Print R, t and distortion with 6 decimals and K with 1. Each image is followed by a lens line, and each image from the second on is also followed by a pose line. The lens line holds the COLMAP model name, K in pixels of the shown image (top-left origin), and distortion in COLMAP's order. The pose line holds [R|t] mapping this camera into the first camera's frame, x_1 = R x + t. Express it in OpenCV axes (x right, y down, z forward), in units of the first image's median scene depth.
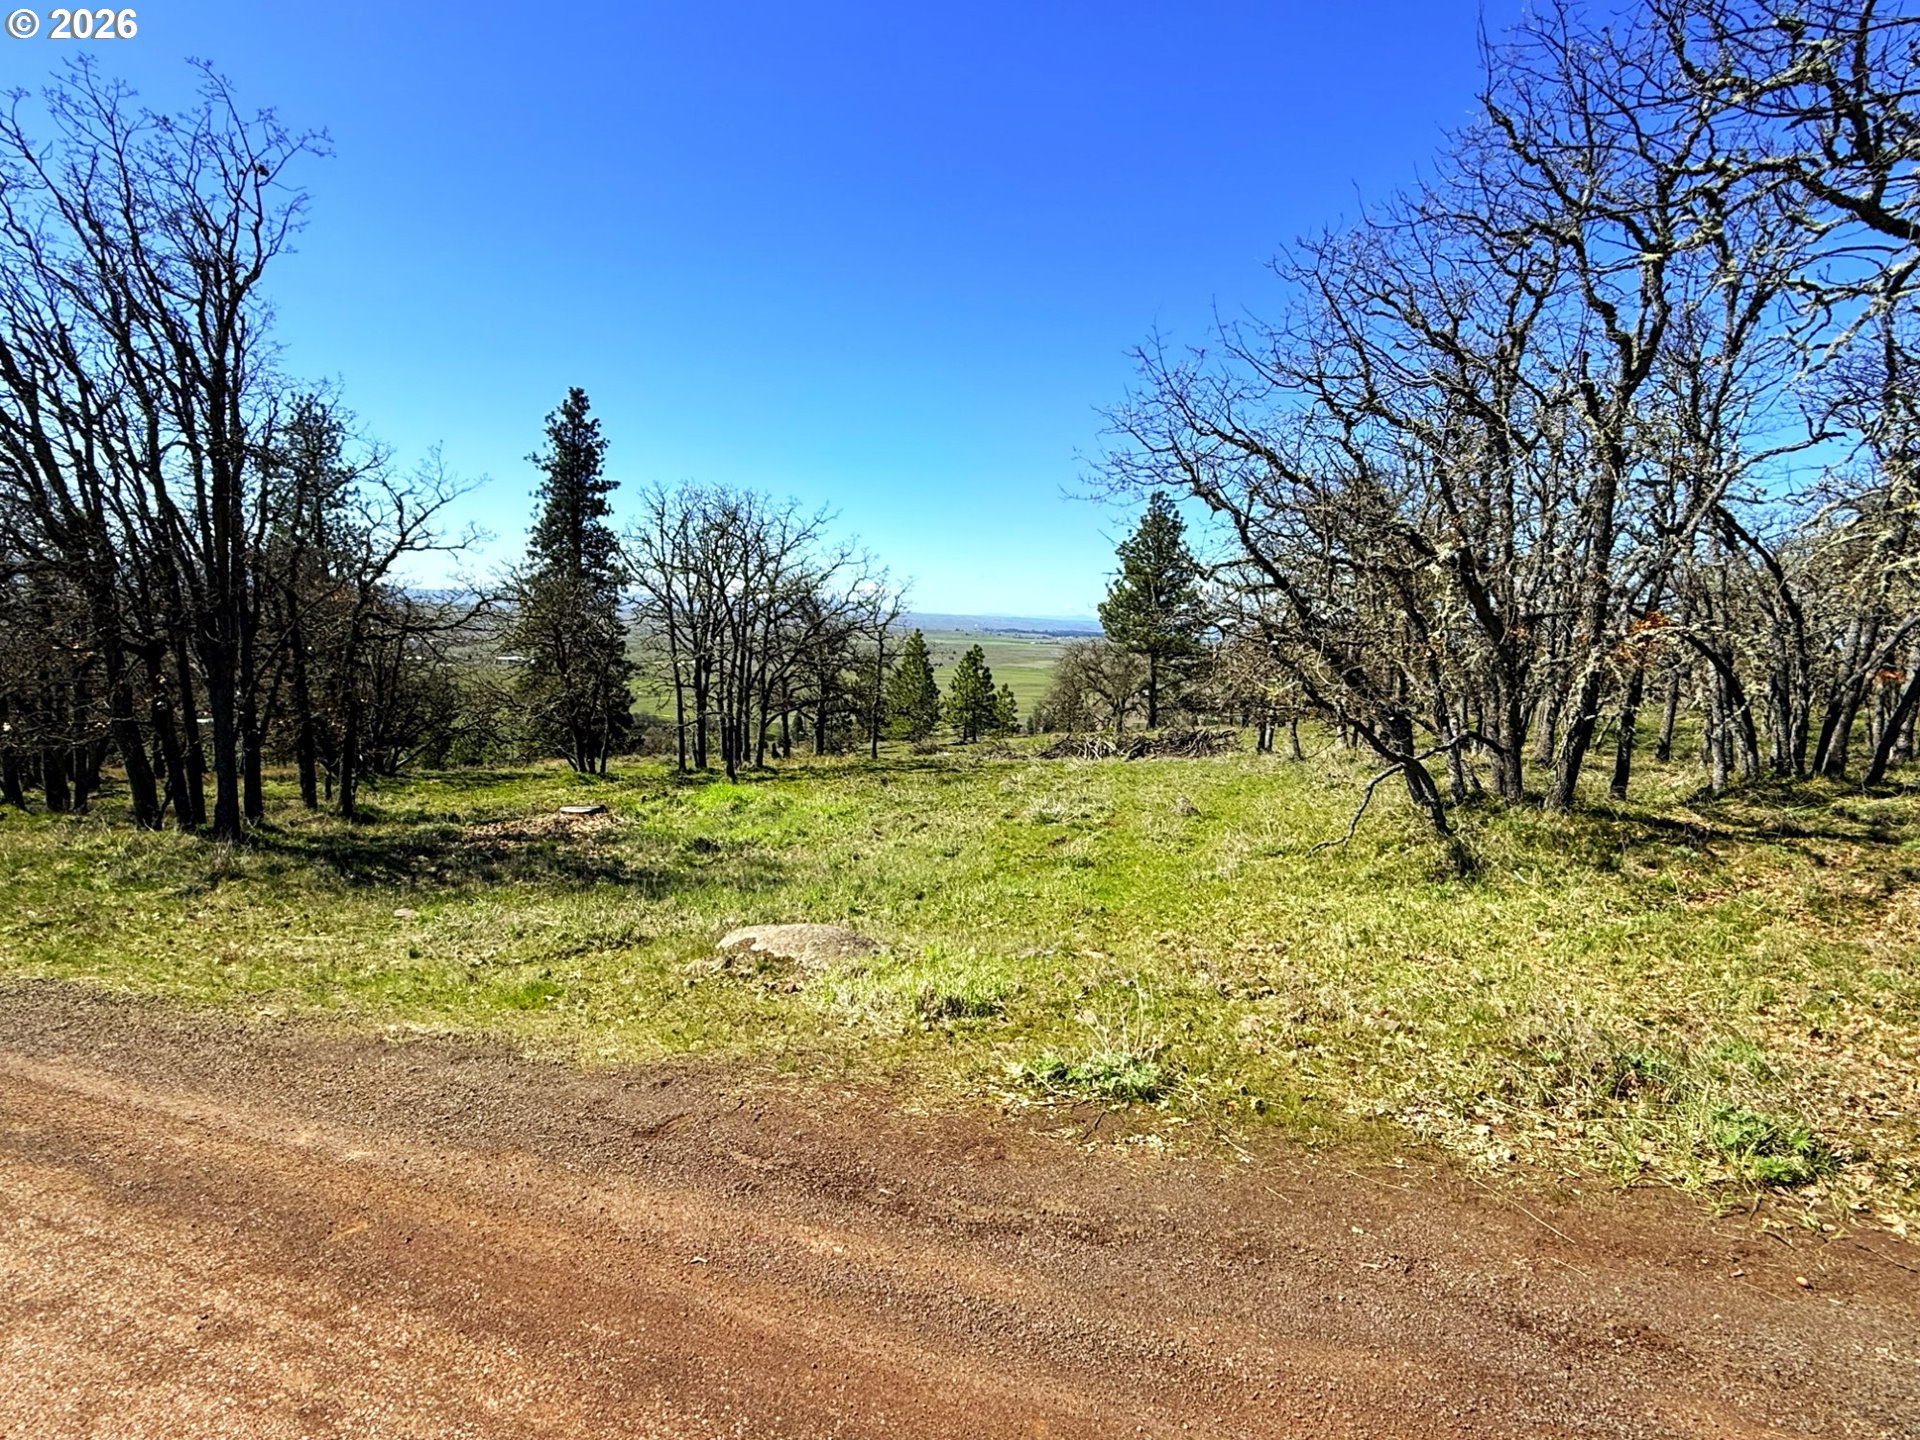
lens RADIAL K [[1406.3, 0, 955.5], [0, 1406.3, 715.7], [0, 0, 1]] dist [0.069113, -0.057405]
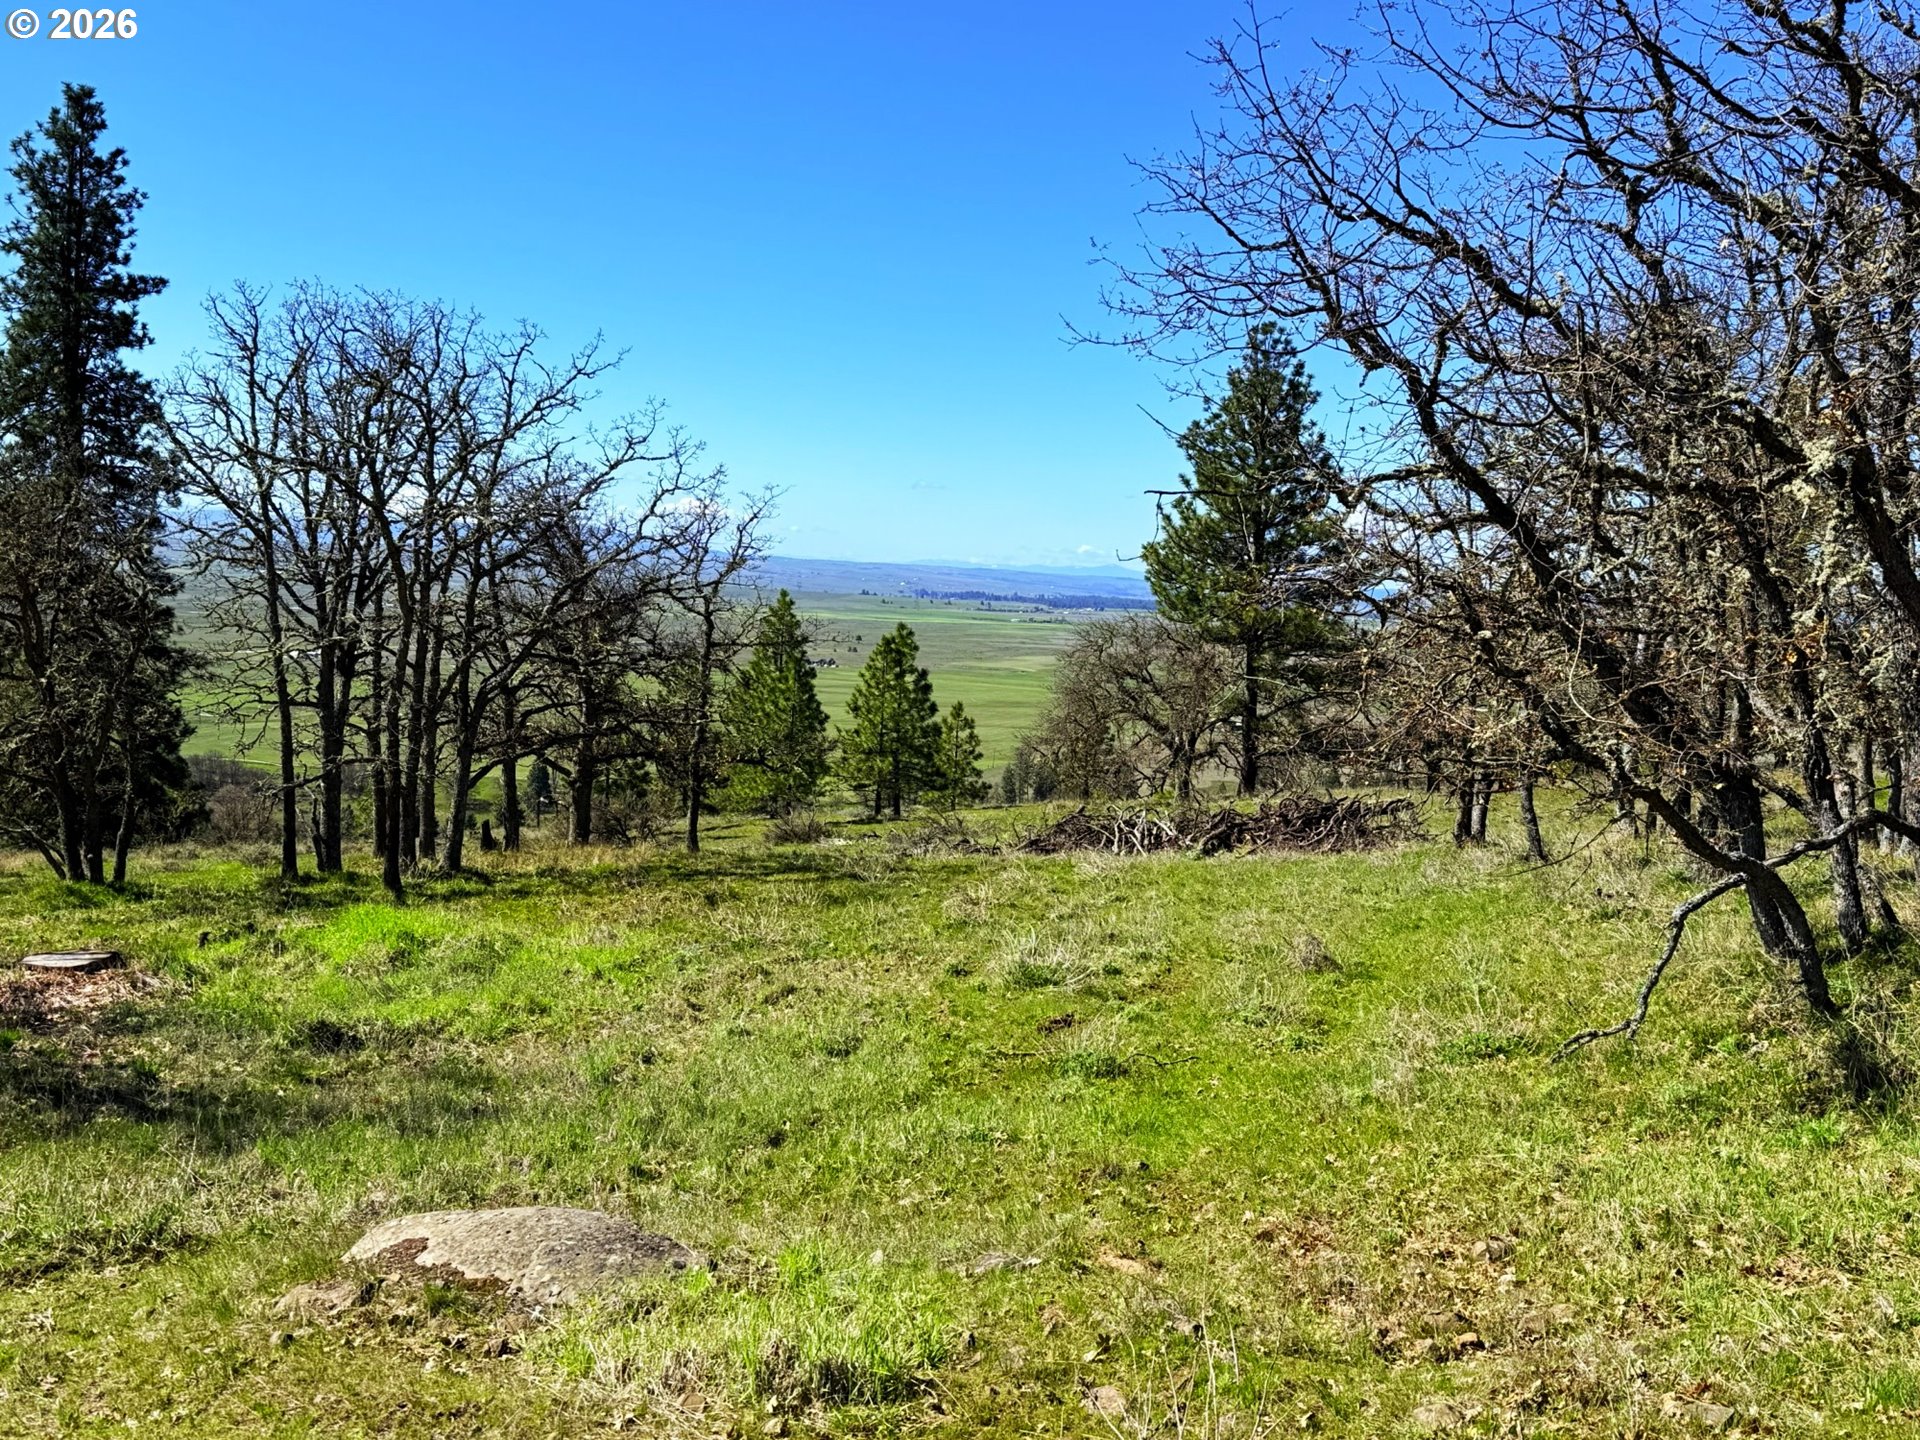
lens RADIAL K [[1632.4, 0, 960.0], [0, 1632.4, 720.0], [0, 0, 1]] dist [0.033201, -0.082832]
pose [[0.999857, 0.015475, 0.006788, 0.032360], [-0.015885, 0.997755, 0.065063, -0.055503], [-0.005766, -0.065161, 0.997858, 0.426347]]
